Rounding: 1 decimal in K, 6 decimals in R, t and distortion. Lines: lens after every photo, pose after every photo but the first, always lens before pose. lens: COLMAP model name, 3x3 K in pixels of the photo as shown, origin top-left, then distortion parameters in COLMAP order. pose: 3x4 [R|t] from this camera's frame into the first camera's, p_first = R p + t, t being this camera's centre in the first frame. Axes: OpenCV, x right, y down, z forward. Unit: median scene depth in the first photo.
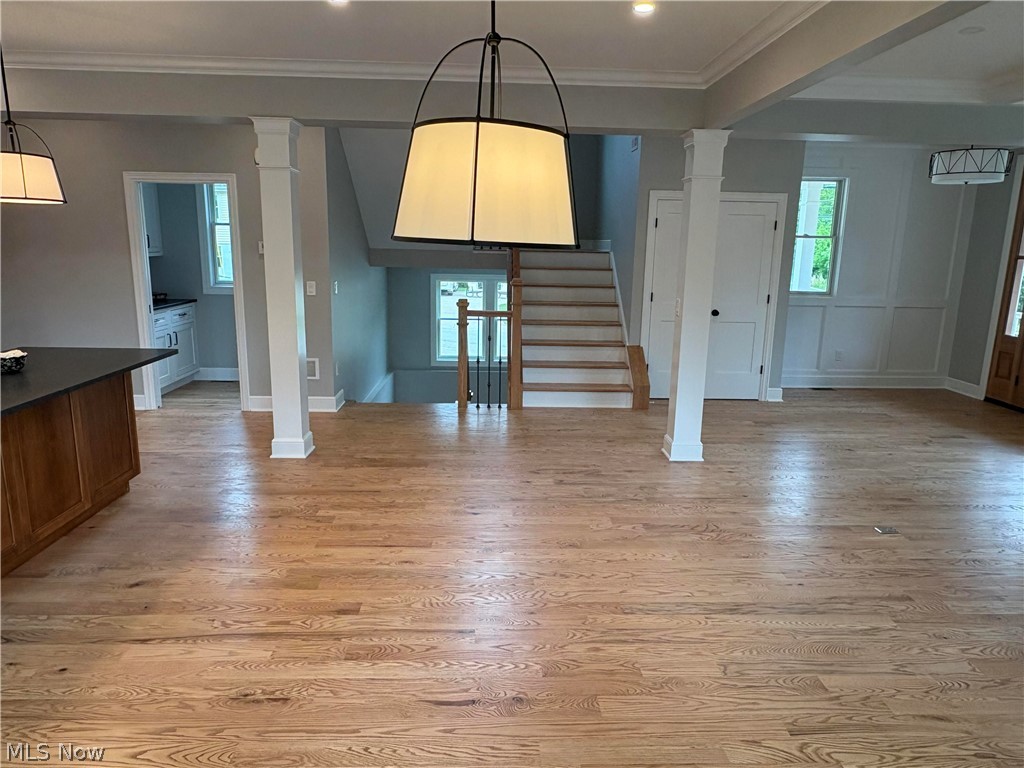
lens RADIAL K [[670.0, 0, 518.5], [0, 670.0, 383.3], [0, 0, 1]] dist [-0.001984, 0.001456]
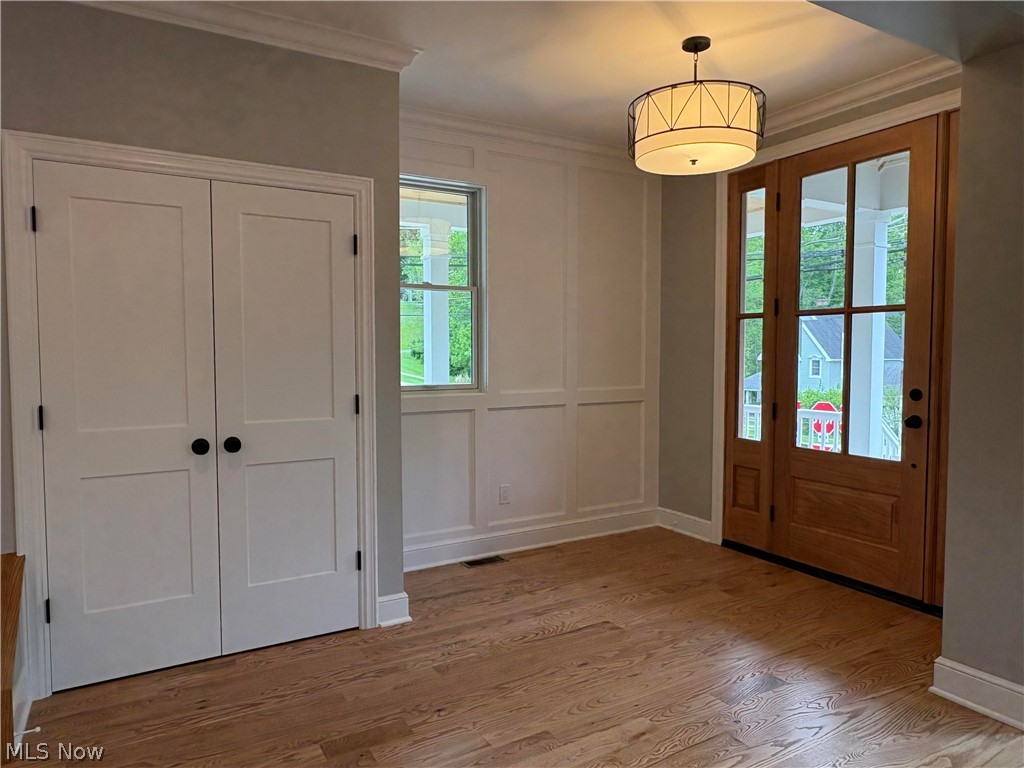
lens RADIAL K [[670.0, 0, 513.8], [0, 670.0, 383.5], [0, 0, 1]] dist [-0.001984, 0.001456]
pose [[0.882010, -0.043926, 0.469178, 0.247399], [0.116738, 0.984978, -0.127241, -0.067508], [-0.456541, 0.166999, 0.873889, 0.536346]]
